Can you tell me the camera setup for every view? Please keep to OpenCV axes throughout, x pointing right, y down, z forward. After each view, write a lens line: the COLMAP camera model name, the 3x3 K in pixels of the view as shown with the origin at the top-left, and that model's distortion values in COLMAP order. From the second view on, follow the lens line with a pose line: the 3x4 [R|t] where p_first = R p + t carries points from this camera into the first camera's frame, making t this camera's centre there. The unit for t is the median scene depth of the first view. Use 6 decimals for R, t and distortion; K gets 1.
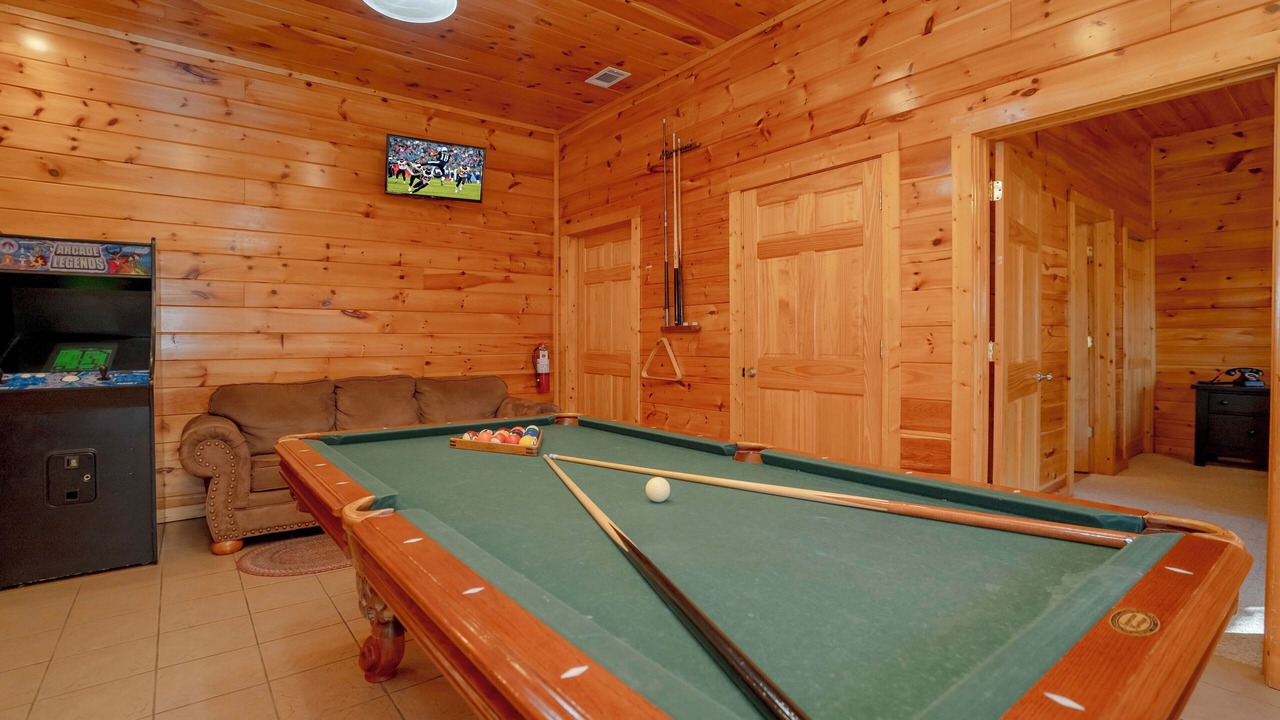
lens RADIAL K [[610.8, 0, 620.2], [0, 610.8, 343.1], [0, 0, 1]] dist [-0.023683, 0.000711]
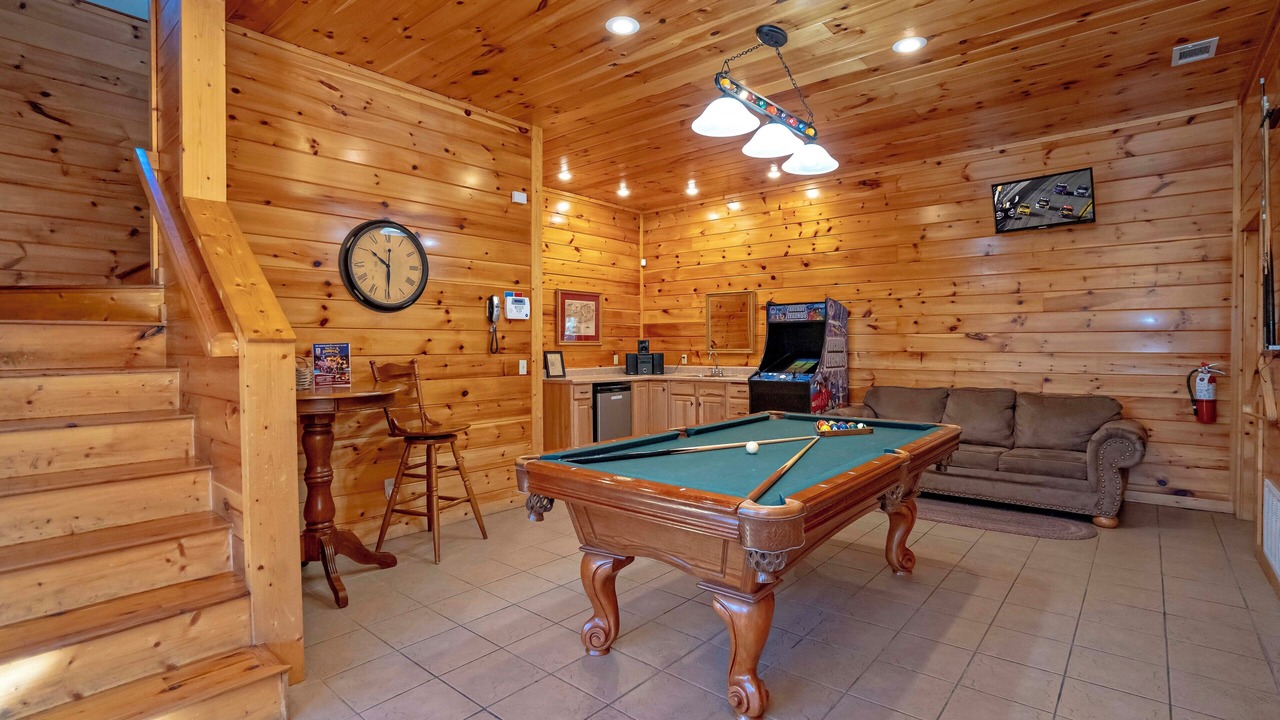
lens RADIAL K [[610.8, 0, 641.1], [0, 610.8, 356.8], [0, 0, 1]] dist [-0.023683, 0.000711]
pose [[0.211338, 0.020069, -0.977207, 0.634730], [-0.005178, 0.999798, 0.019413, -0.027942], [0.977399, 0.000957, 0.211399, 0.081244]]
